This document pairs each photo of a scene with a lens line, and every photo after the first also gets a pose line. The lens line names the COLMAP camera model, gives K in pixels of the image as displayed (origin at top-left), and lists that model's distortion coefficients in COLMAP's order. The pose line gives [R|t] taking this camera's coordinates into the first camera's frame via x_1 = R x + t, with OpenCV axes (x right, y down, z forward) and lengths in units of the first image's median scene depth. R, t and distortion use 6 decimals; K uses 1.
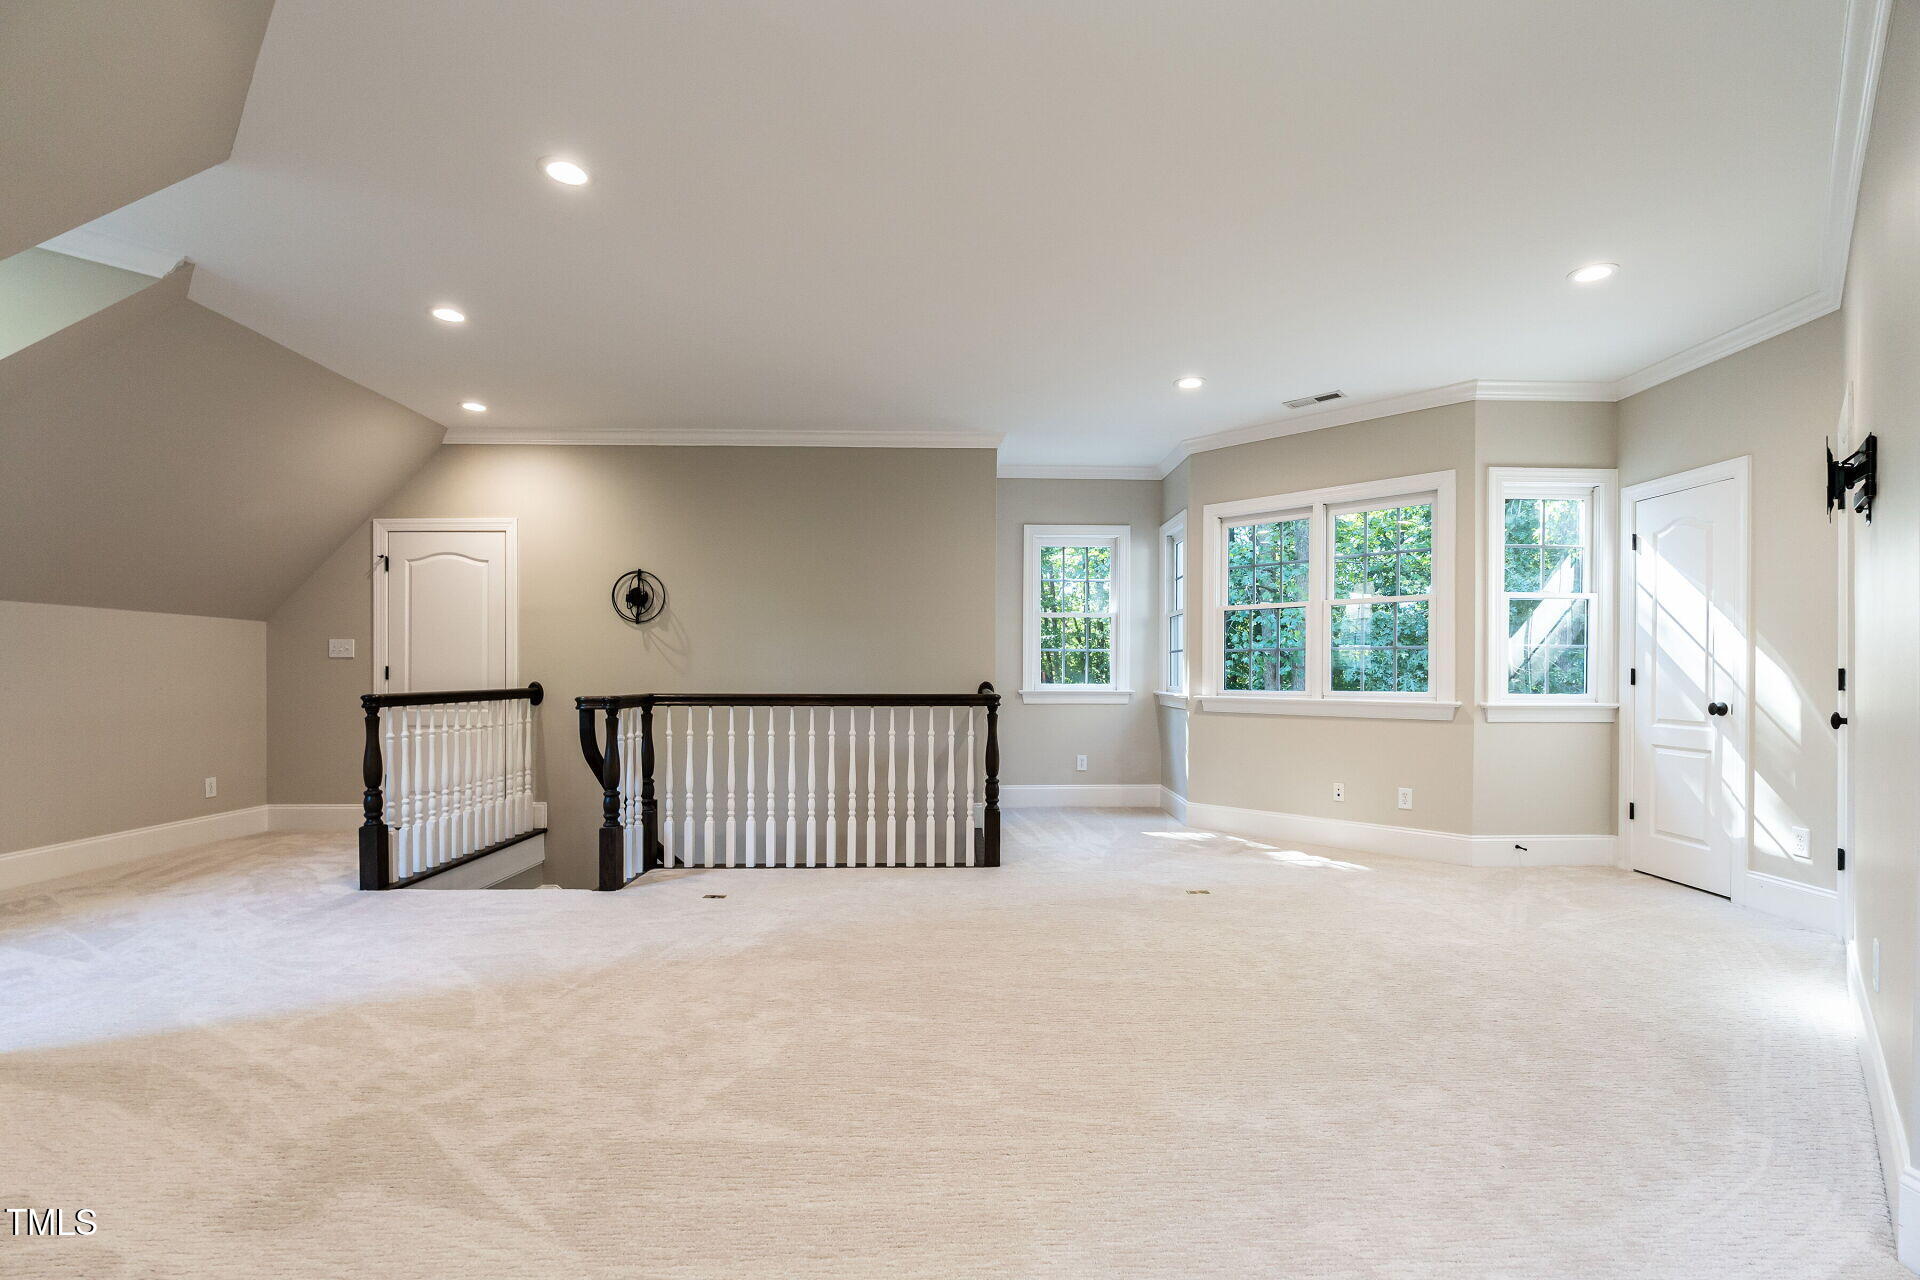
lens RADIAL K [[870.3, 0, 970.3], [0, 870.3, 655.7], [0, 0, 1]] dist [-0.003194, -0.000118]
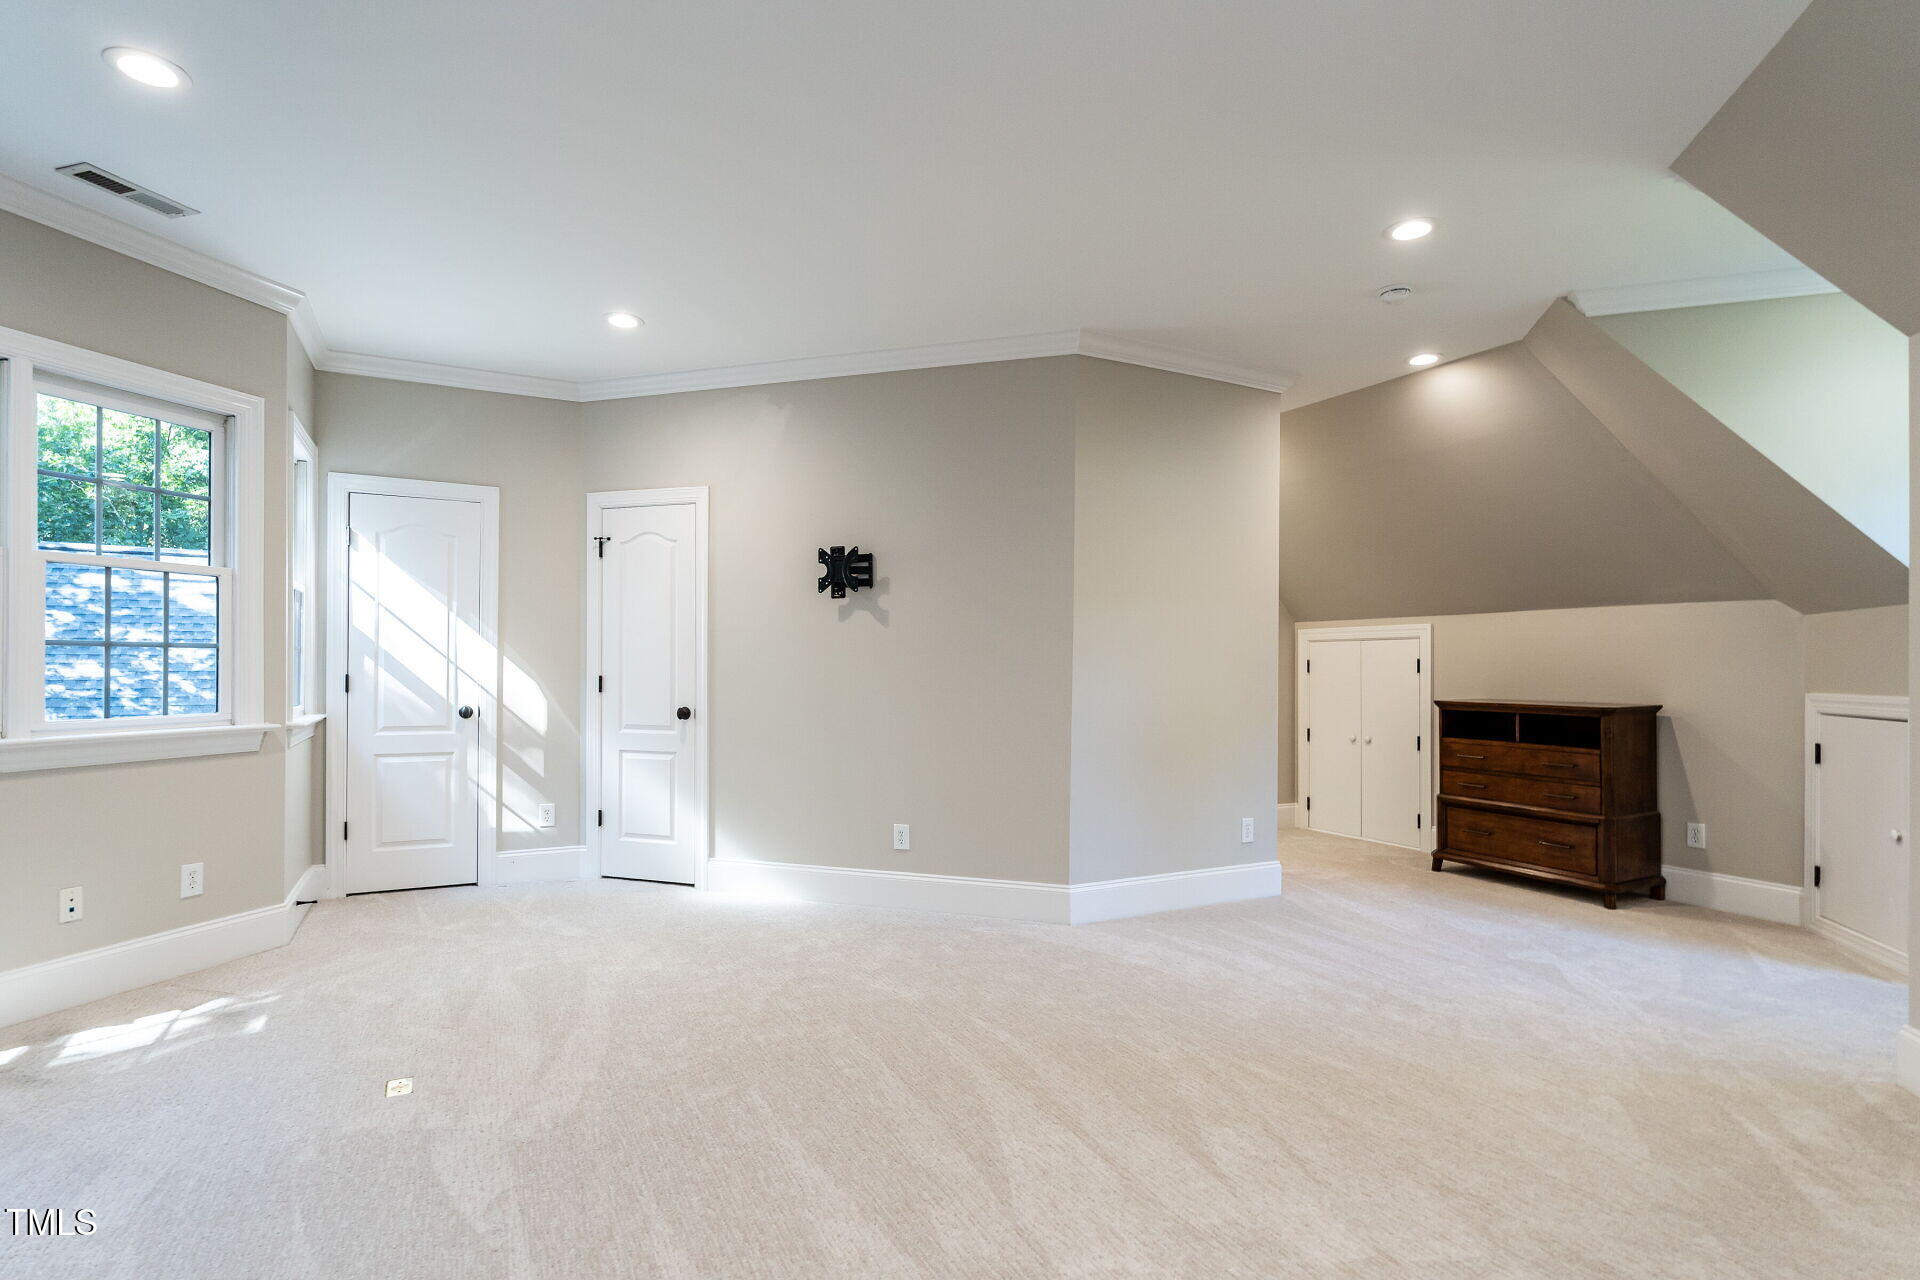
lens RADIAL K [[870.3, 0, 970.3], [0, 870.3, 655.7], [0, 0, 1]] dist [-0.003194, -0.000118]
pose [[-0.423704, 0.003267, 0.905795, -0.352747], [-0.027787, 0.999476, -0.016603, -0.007935], [-0.905374, -0.032205, -0.423391, 0.815540]]
